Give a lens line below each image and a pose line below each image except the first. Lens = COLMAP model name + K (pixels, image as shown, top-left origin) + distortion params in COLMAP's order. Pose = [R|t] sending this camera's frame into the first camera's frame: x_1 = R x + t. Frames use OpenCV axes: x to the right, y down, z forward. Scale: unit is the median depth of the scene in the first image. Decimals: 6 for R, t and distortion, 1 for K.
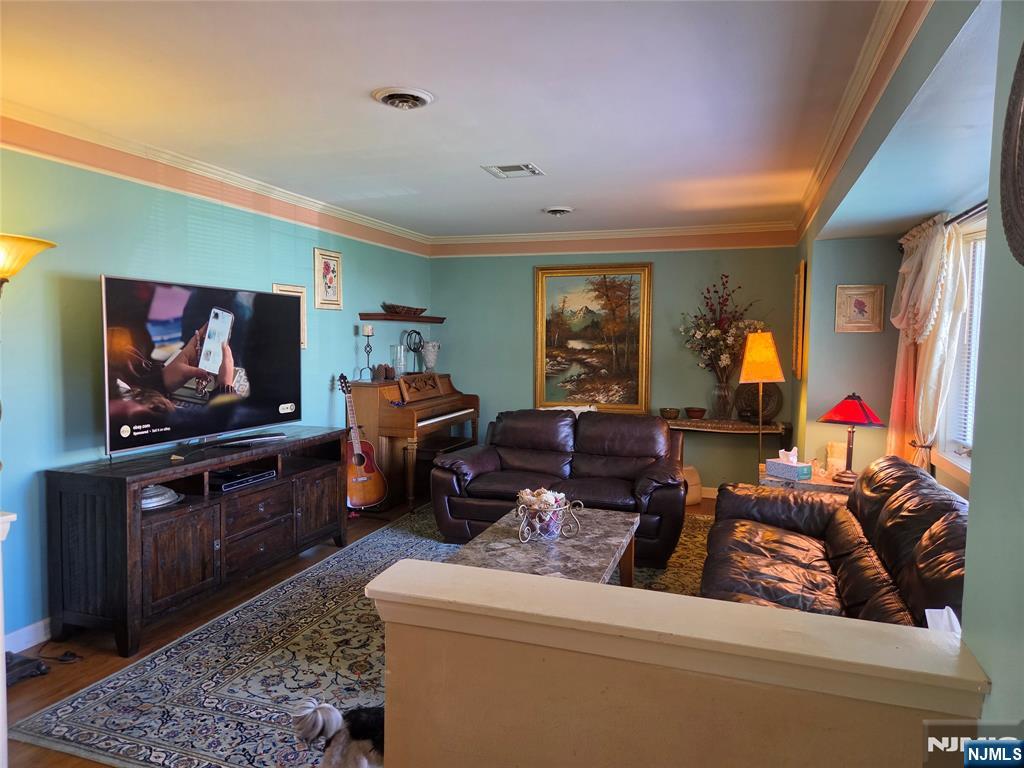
lens RADIAL K [[693.3, 0, 504.9], [0, 693.3, 376.3], [0, 0, 1]] dist [0.047060, -0.040325]
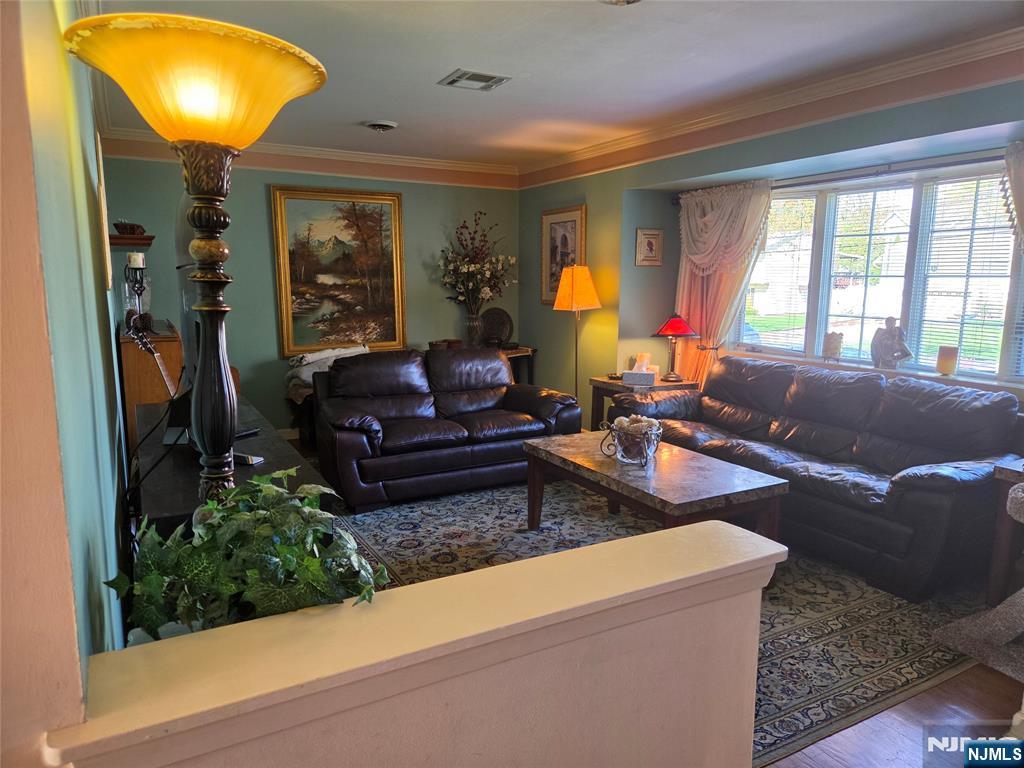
lens RADIAL K [[693.3, 0, 509.7], [0, 693.3, 391.1], [0, 0, 1]] dist [0.047060, -0.040325]
pose [[0.662643, -0.128341, 0.737857, -0.429342], [0.044985, 0.990249, 0.131843, -0.011136], [-0.747583, -0.054172, 0.661955, 0.225388]]
